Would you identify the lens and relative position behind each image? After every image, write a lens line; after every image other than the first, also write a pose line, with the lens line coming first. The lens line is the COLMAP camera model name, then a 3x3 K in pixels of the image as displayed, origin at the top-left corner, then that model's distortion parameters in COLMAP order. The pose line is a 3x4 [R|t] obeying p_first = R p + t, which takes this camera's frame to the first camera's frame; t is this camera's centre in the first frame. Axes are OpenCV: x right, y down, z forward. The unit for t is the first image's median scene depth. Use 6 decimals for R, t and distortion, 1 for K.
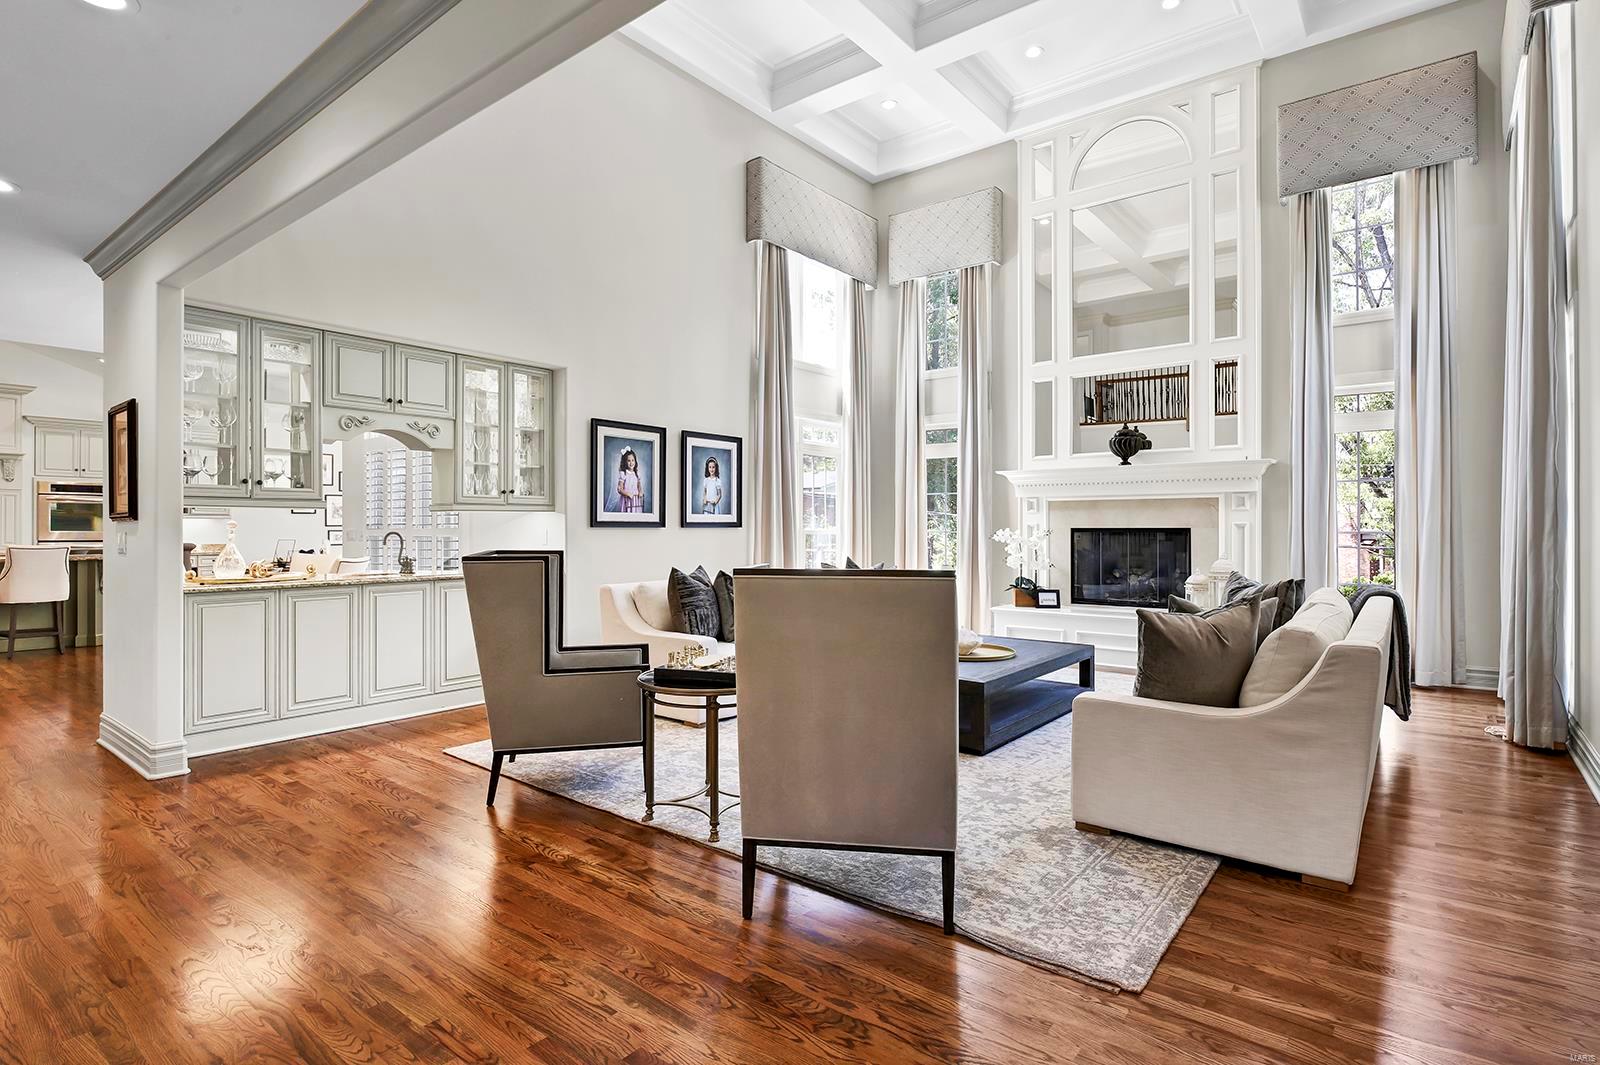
lens RADIAL K [[808.5, 0, 814.9], [0, 808.5, 523.6], [0, 0, 1]] dist [-0.005865, -0.002655]
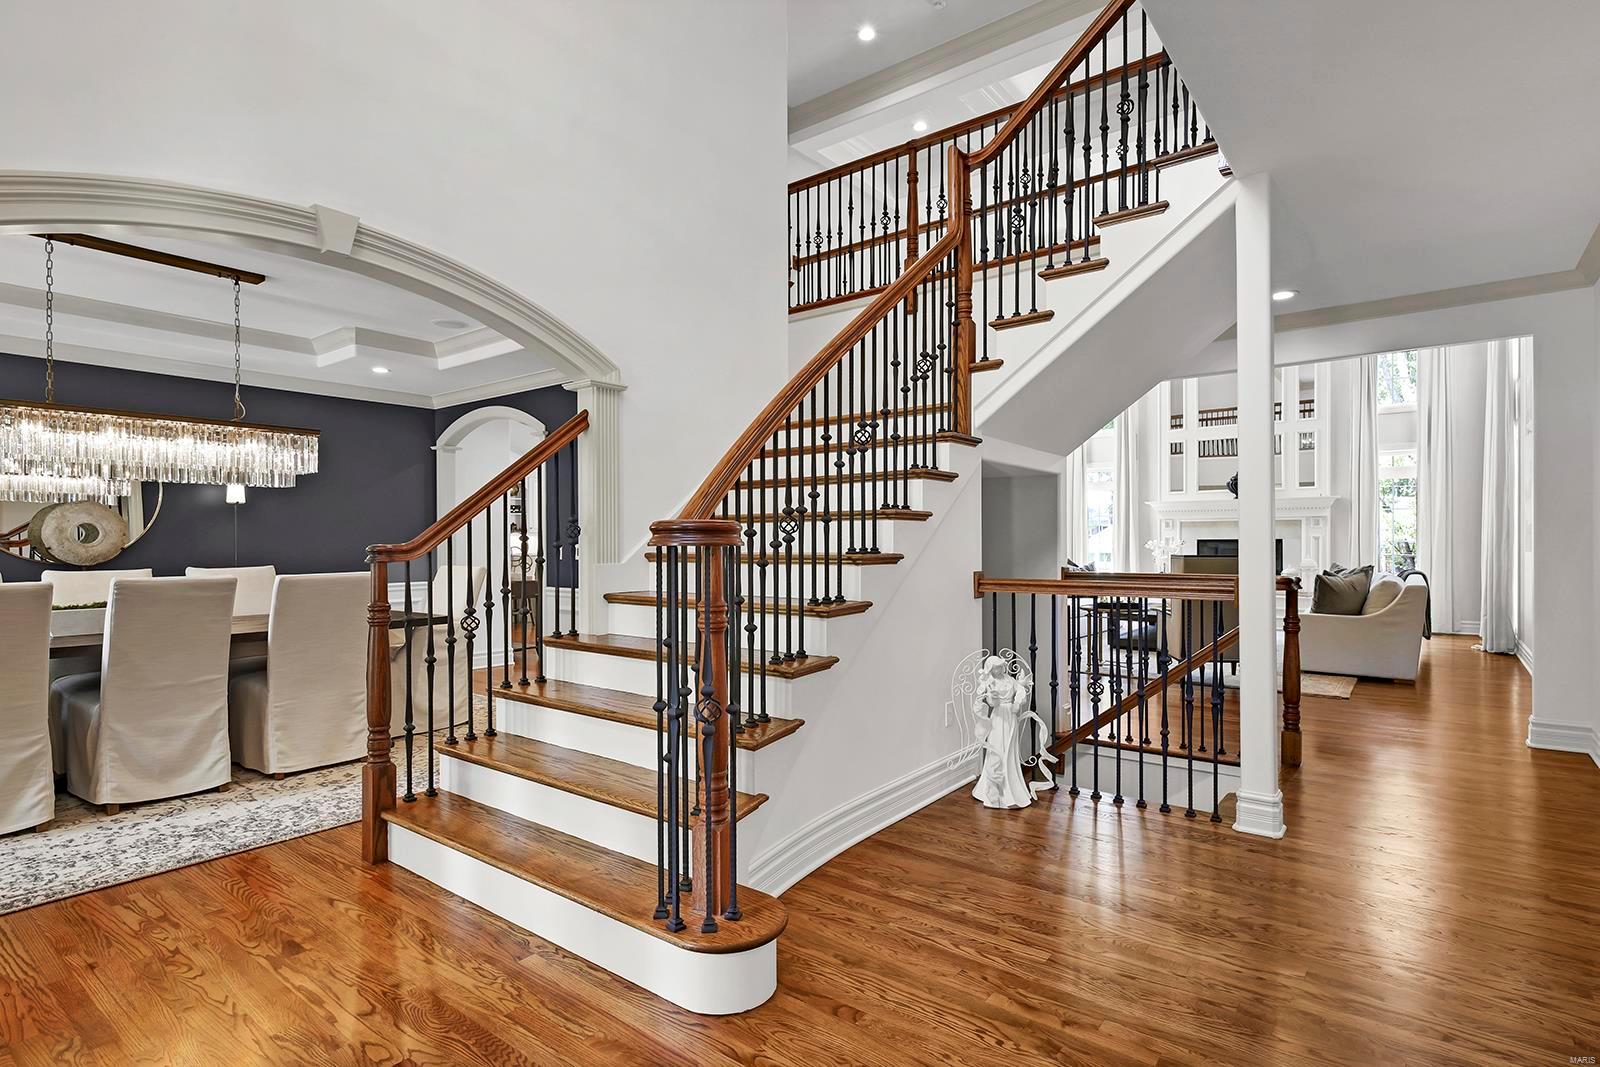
lens RADIAL K [[808.5, 0, 787.4], [0, 808.5, 542.8], [0, 0, 1]] dist [-0.005865, -0.002655]
pose [[0.999892, -0.003366, -0.014303, -0.641080], [0.003438, 0.999982, 0.004960, 0.001366], [0.014286, -0.005009, 0.999885, -0.782703]]
